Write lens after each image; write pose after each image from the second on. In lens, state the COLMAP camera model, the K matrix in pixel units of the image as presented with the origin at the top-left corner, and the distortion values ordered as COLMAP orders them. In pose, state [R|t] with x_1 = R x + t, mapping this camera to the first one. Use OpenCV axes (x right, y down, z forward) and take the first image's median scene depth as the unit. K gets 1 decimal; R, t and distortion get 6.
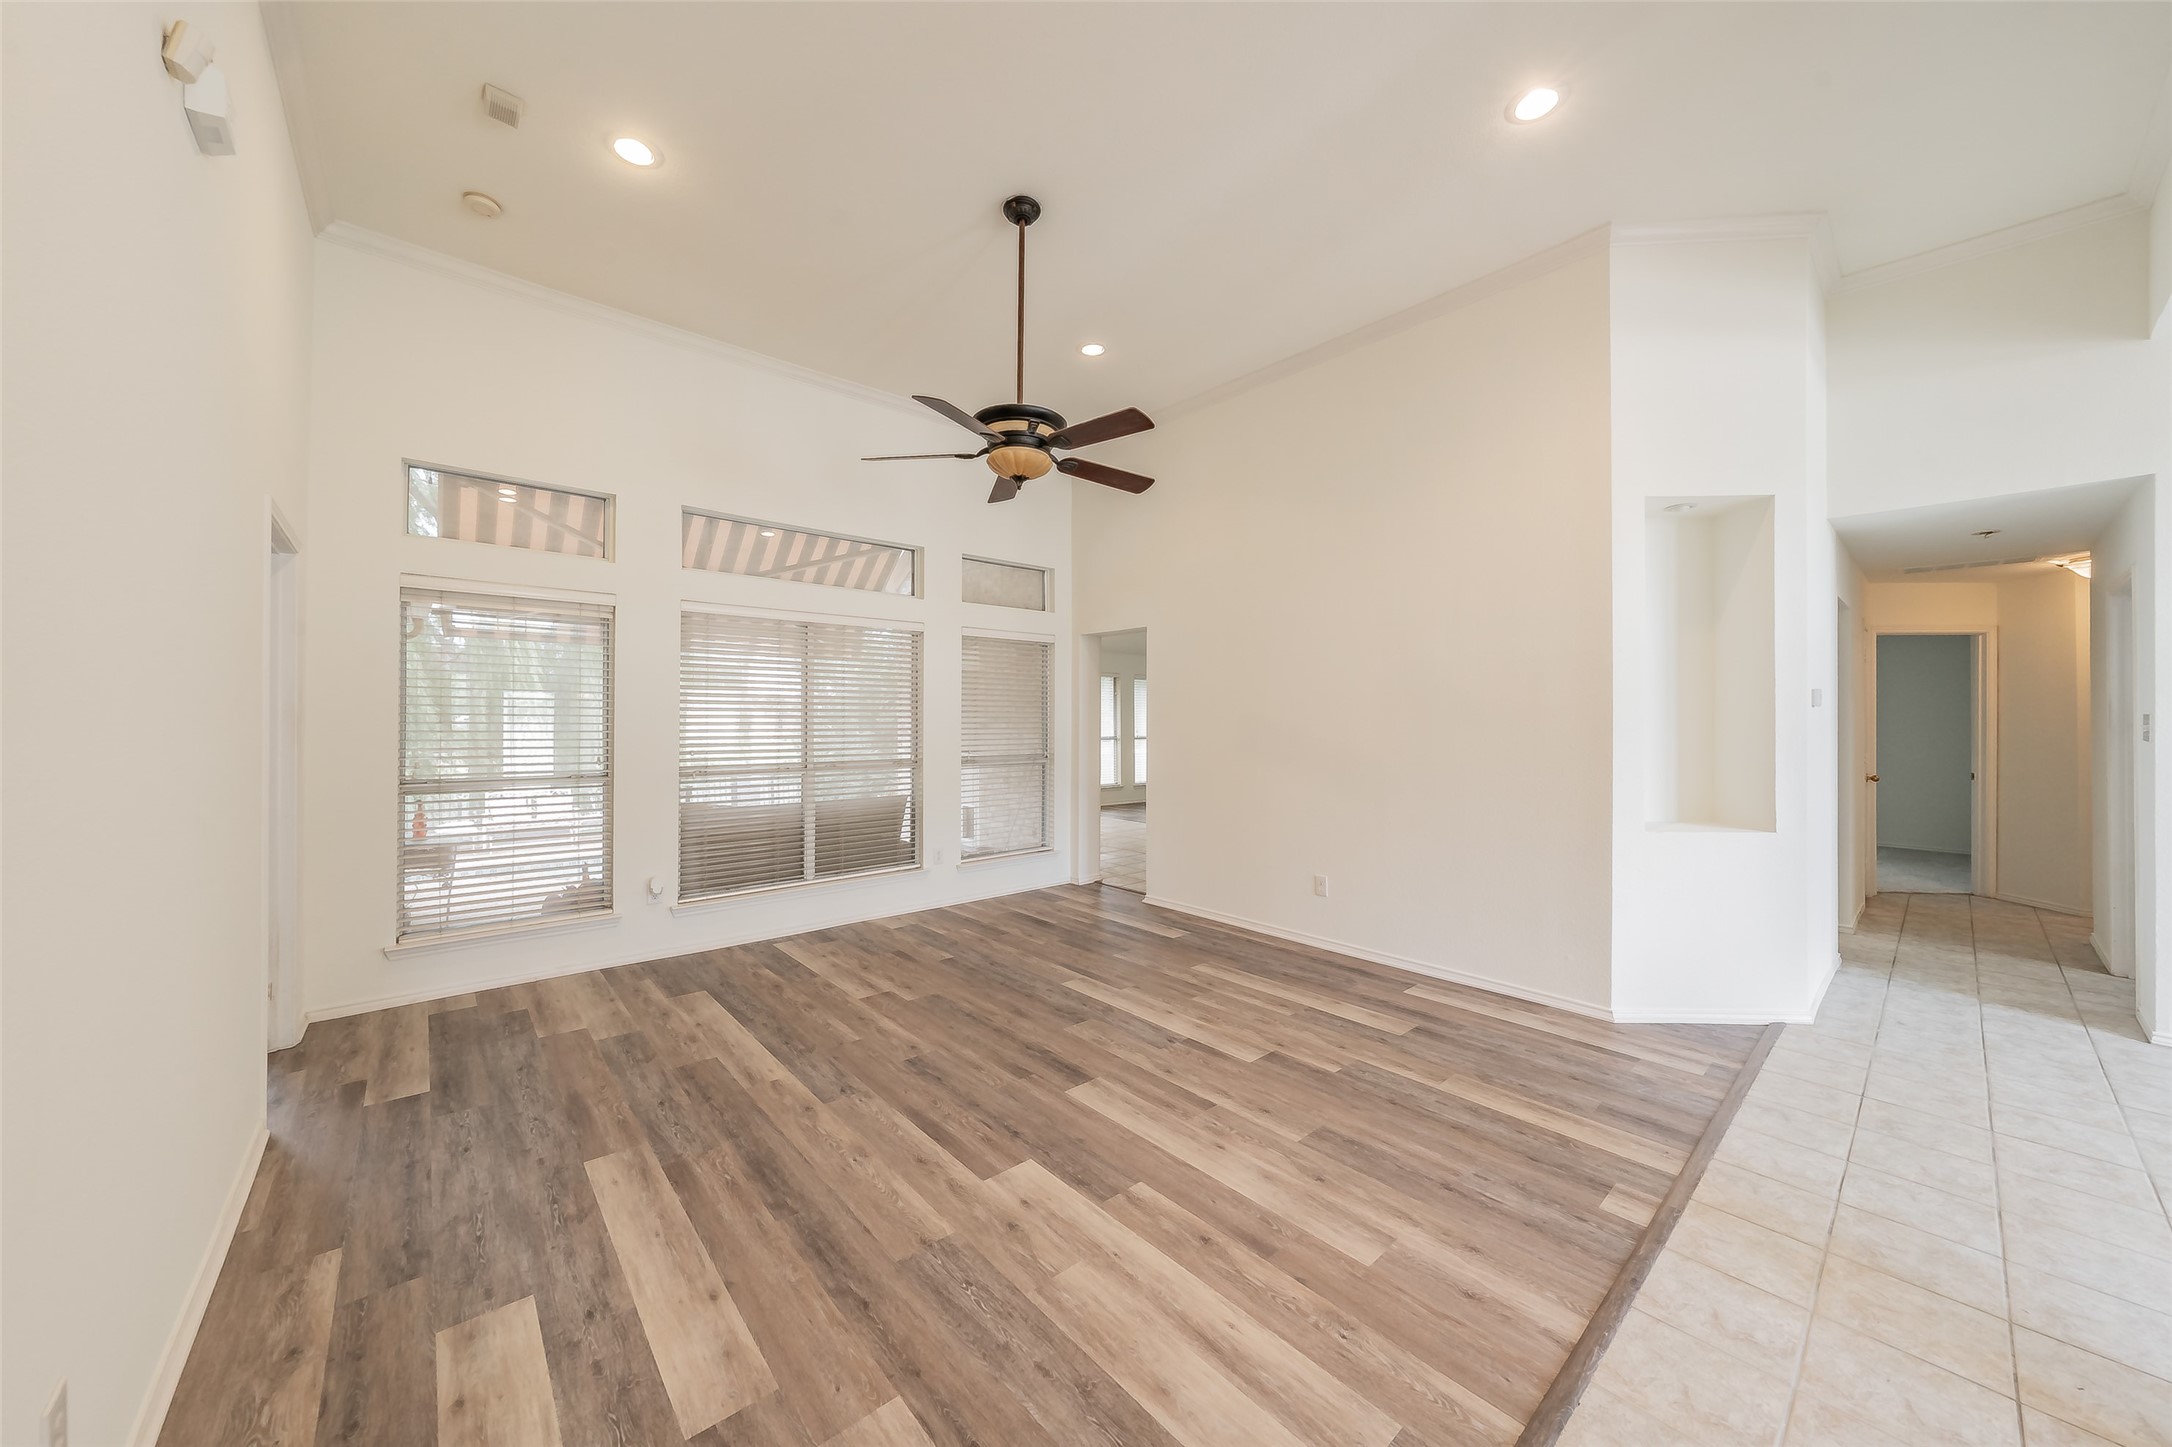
lens RADIAL K [[756.3, 0, 1079.6], [0, 756.3, 728.5], [0, 0, 1]] dist [-0.003264, 0.000535]
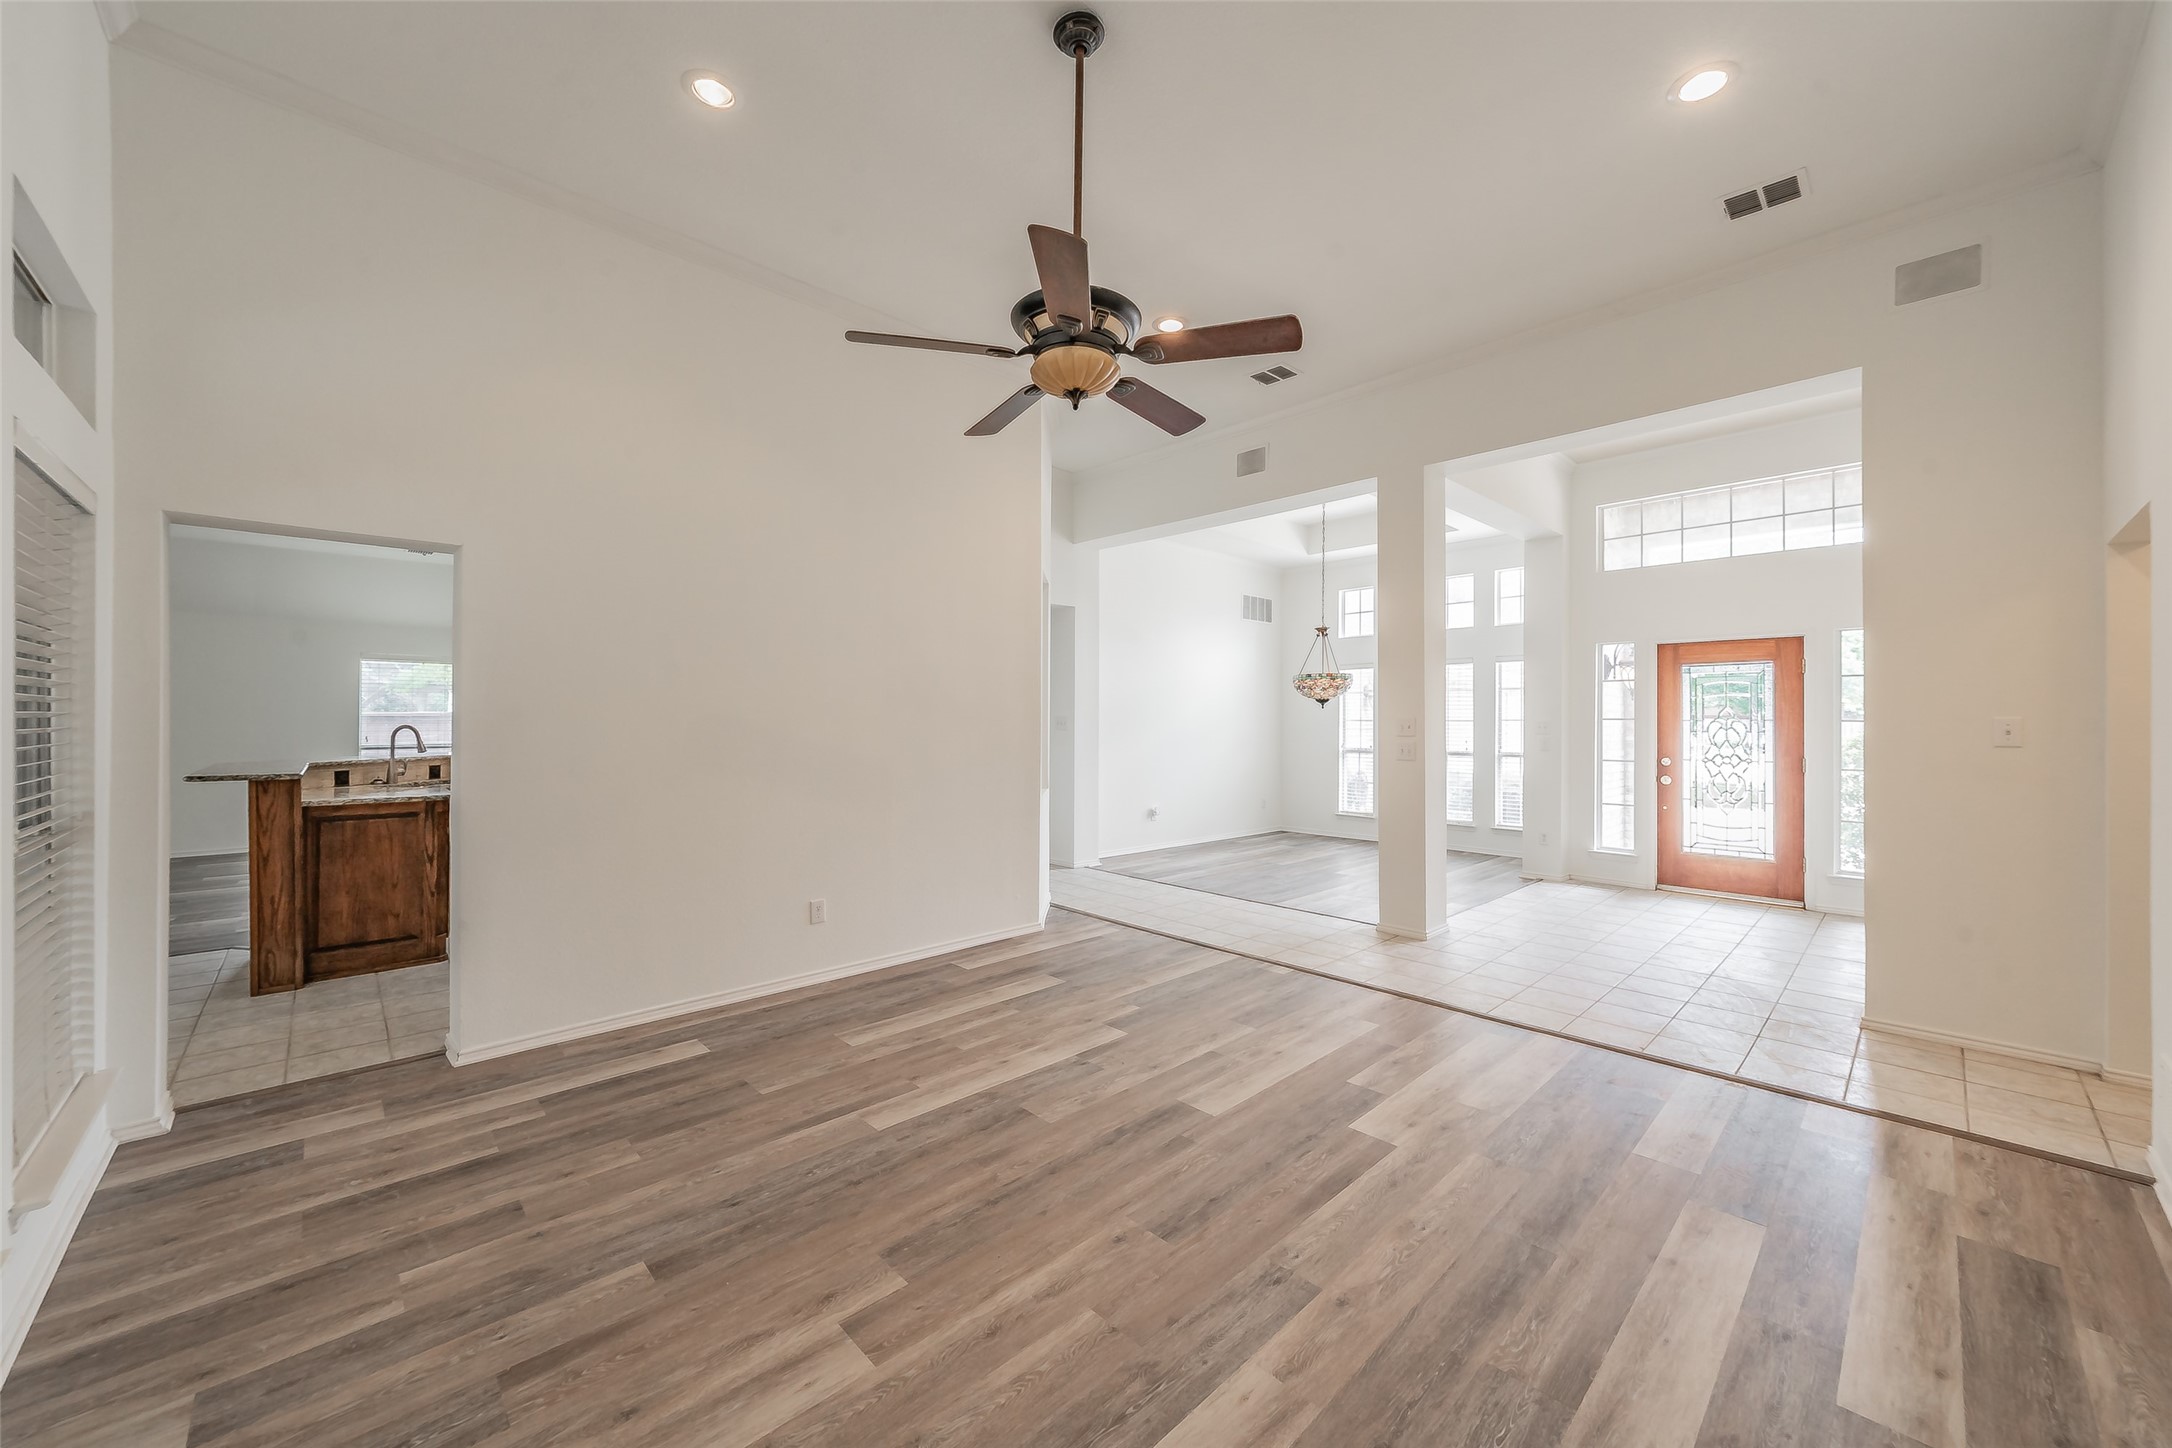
lens RADIAL K [[805.0, 0, 1072.8], [0, 805.0, 719.1], [0, 0, 1]] dist [-0.002408, 0.000638]
pose [[-0.031257, -0.002802, 0.999507, -0.878210], [0.011934, 0.999924, 0.003177, -0.021666], [-0.999440, 0.012028, -0.031221, 1.030323]]
